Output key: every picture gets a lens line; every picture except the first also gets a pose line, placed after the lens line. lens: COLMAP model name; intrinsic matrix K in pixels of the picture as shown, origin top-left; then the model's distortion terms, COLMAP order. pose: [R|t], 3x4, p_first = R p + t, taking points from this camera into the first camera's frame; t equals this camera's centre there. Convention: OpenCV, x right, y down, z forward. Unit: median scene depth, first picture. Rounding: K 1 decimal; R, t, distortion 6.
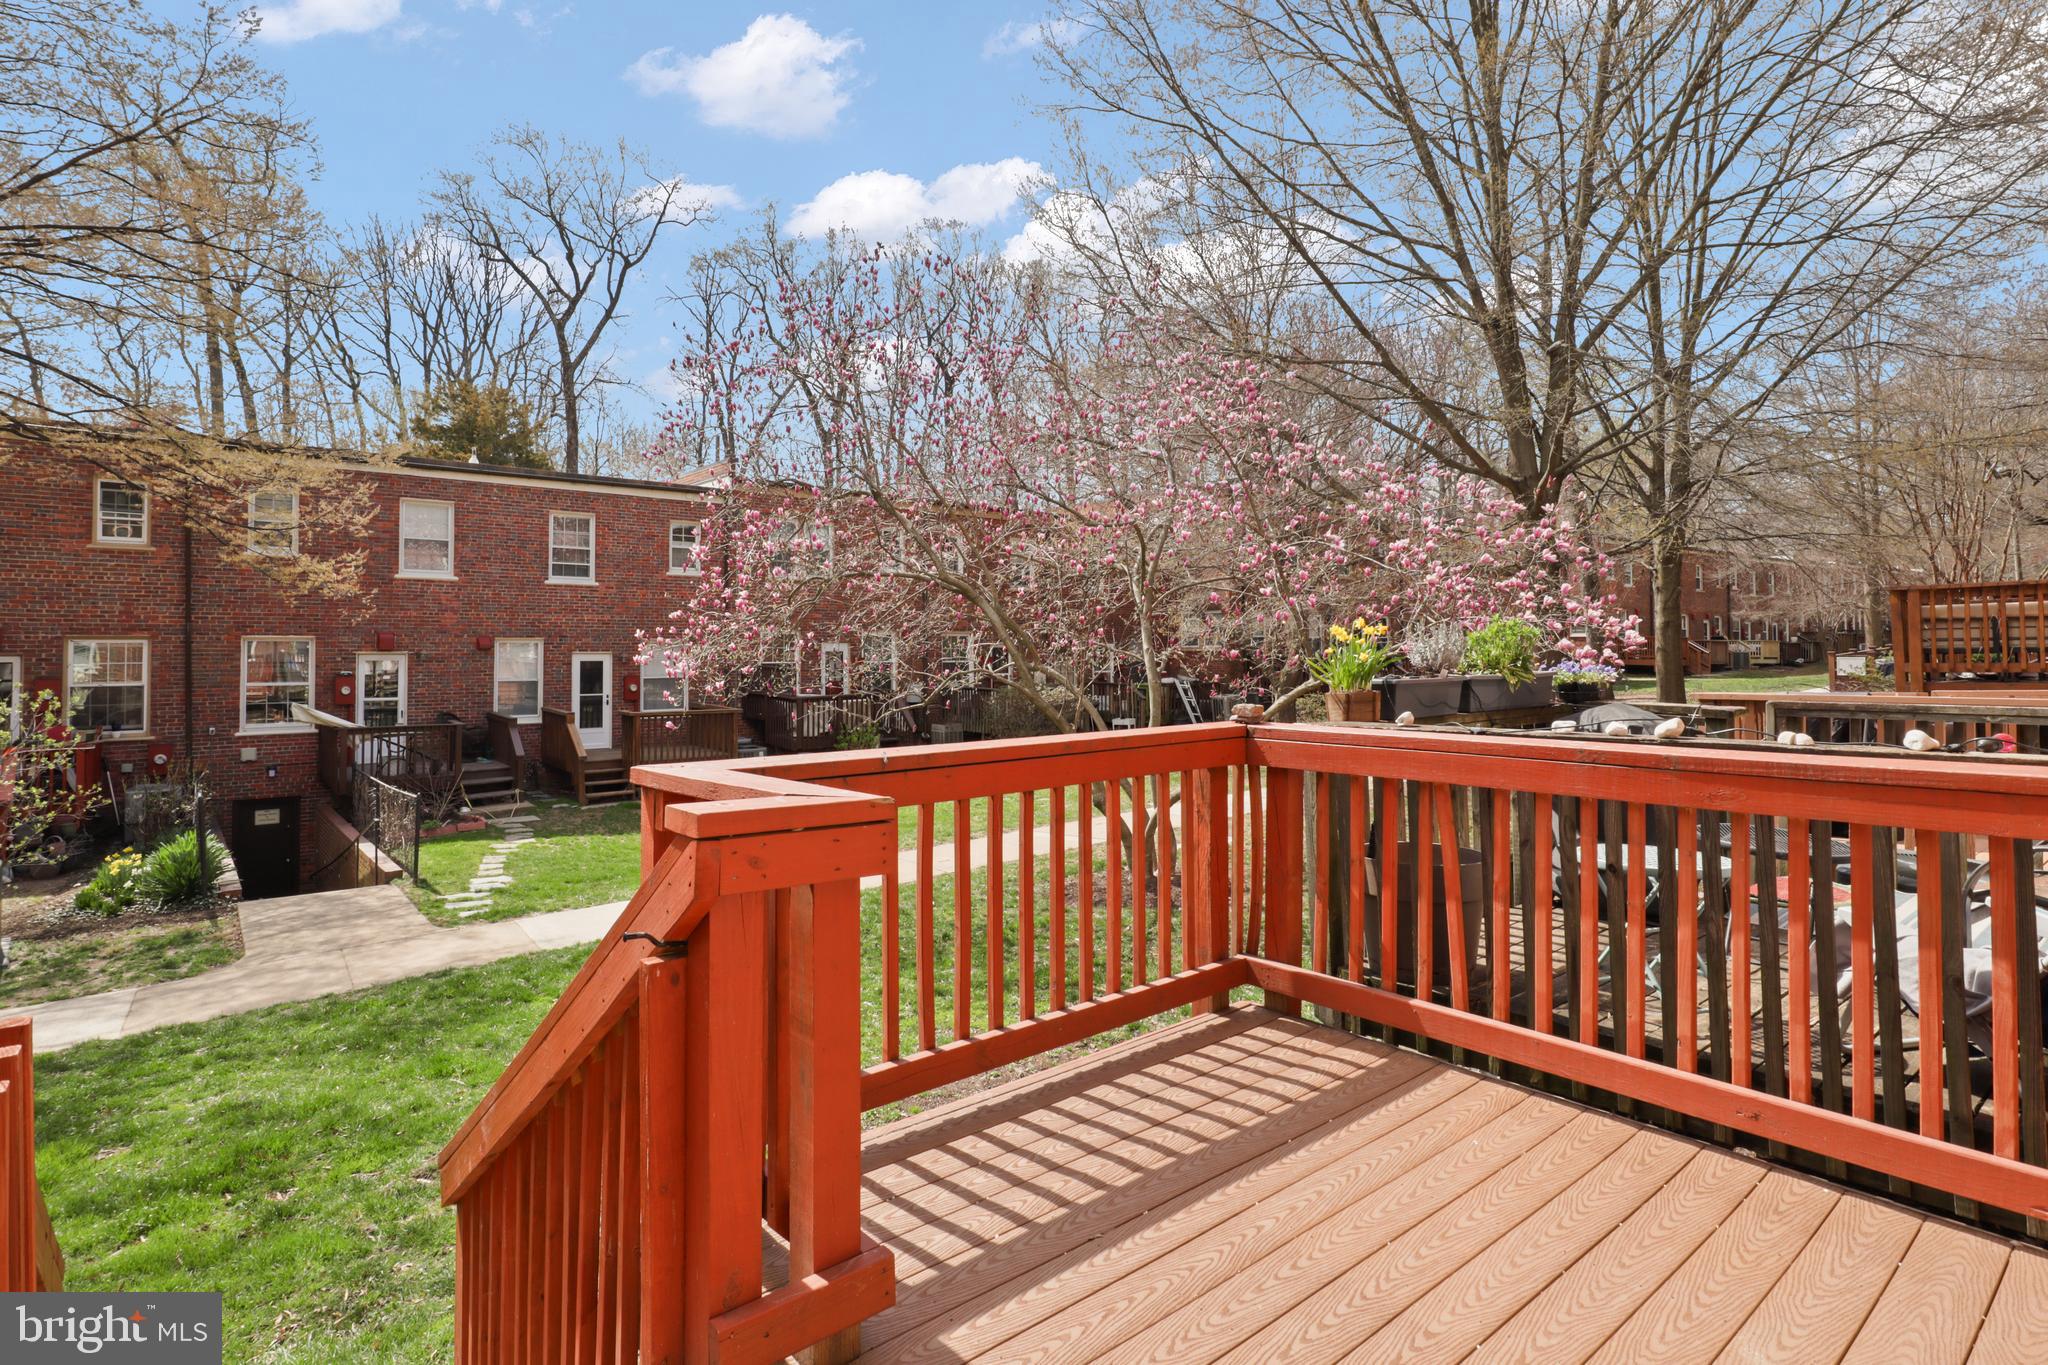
lens RADIAL K [[1050.3, 0, 1040.6], [0, 1050.3, 631.0], [0, 0, 1]] dist [-0.004907, -0.000802]
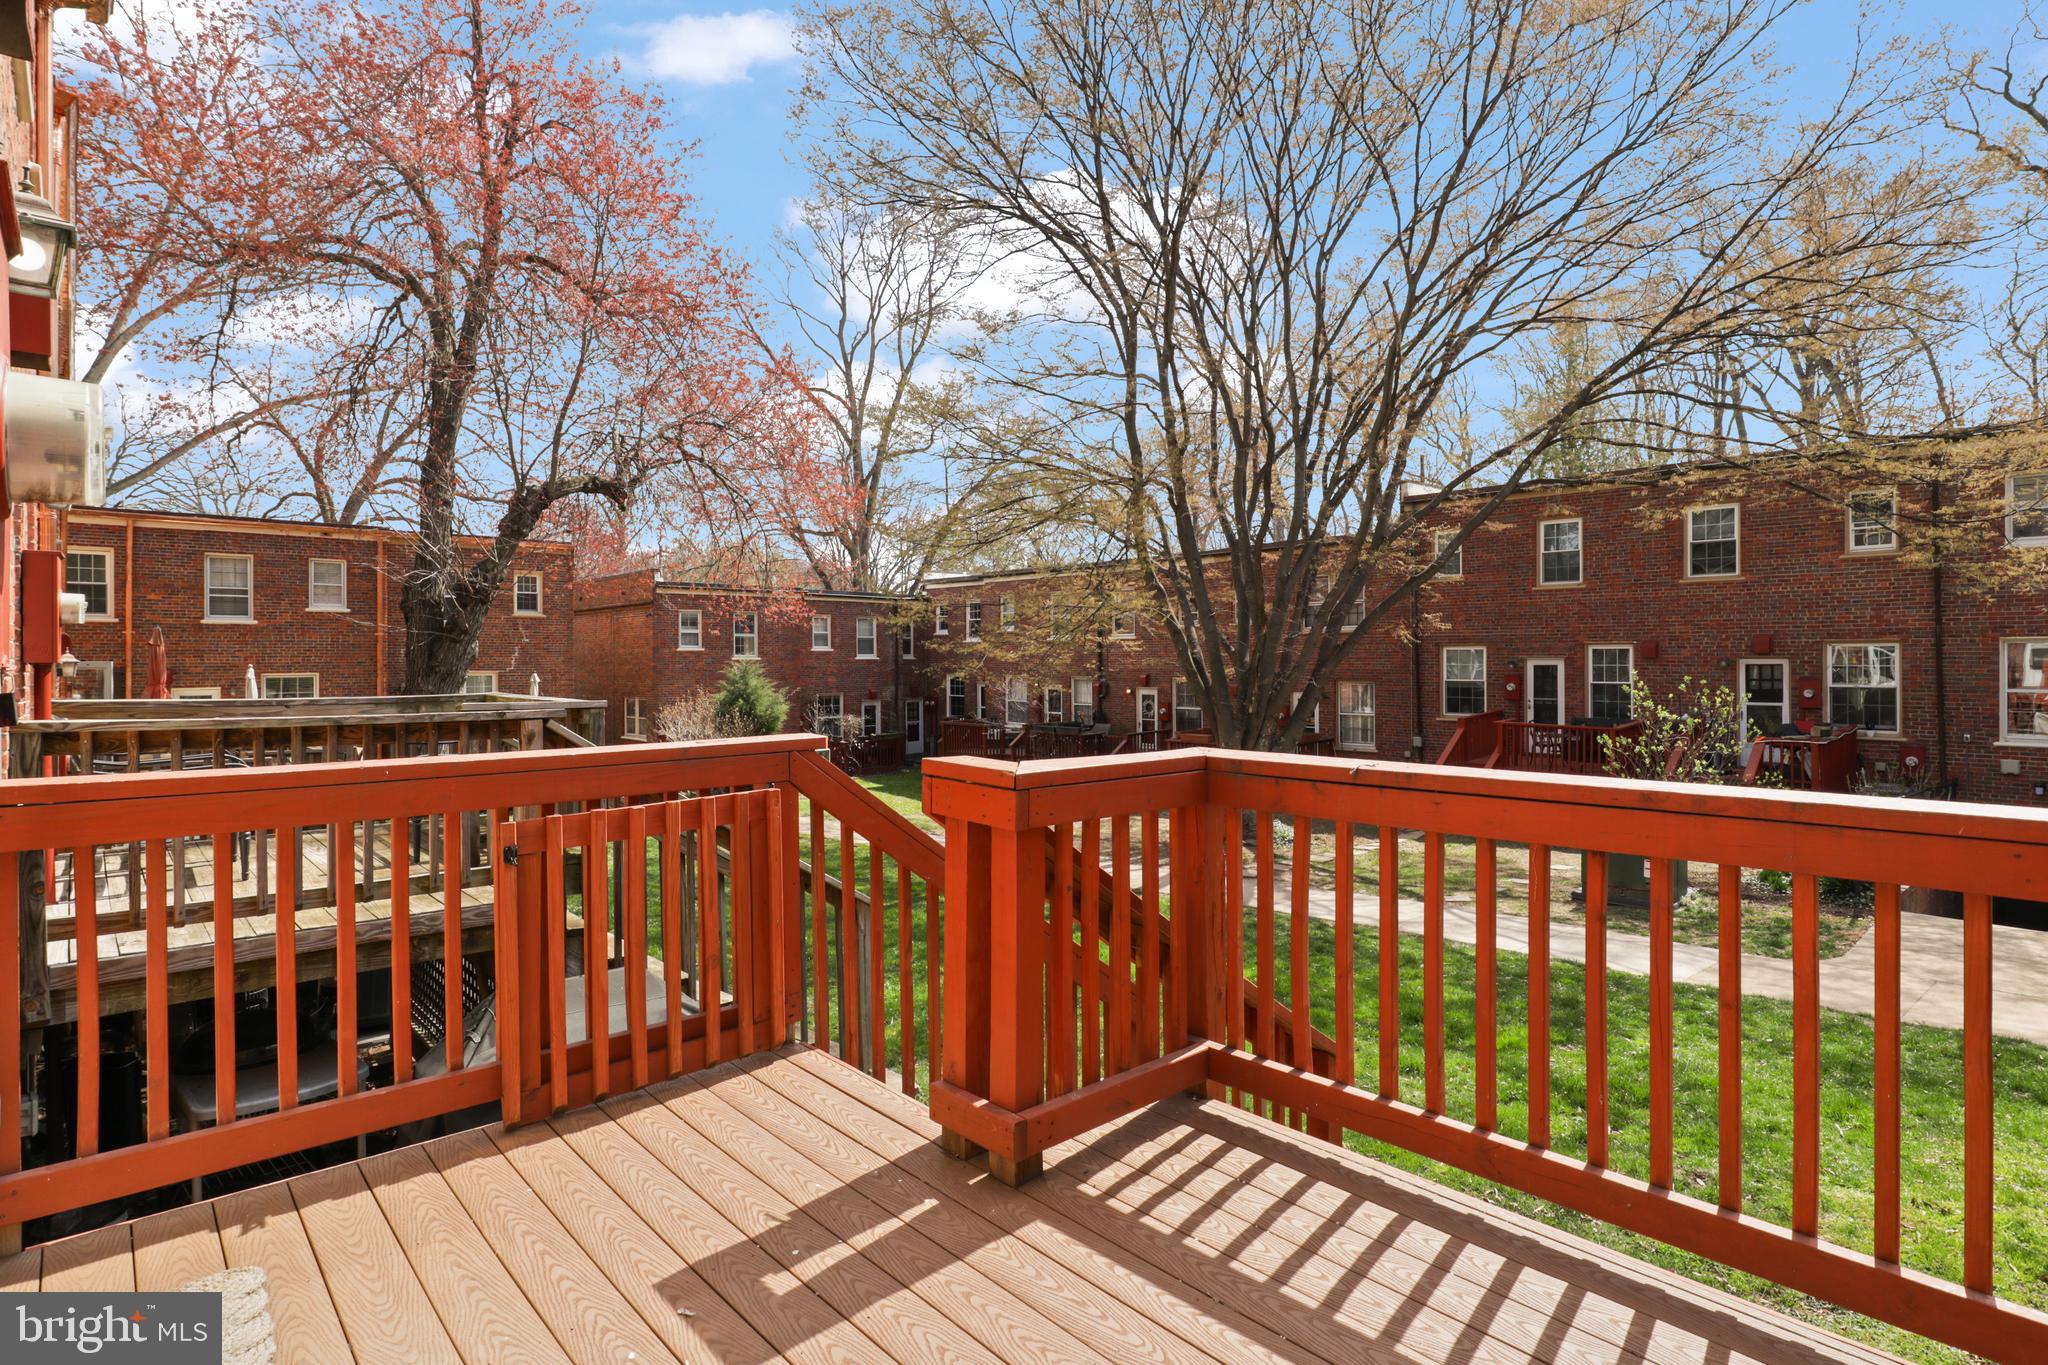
lens RADIAL K [[1050.3, 0, 1025.2], [0, 1050.3, 671.7], [0, 0, 1]] dist [-0.004907, -0.000802]
pose [[0.033354, 0.014059, -0.999345, 0.751840], [0.022494, 0.999637, 0.014814, 0.011493], [0.999190, -0.022974, 0.033026, 0.645755]]
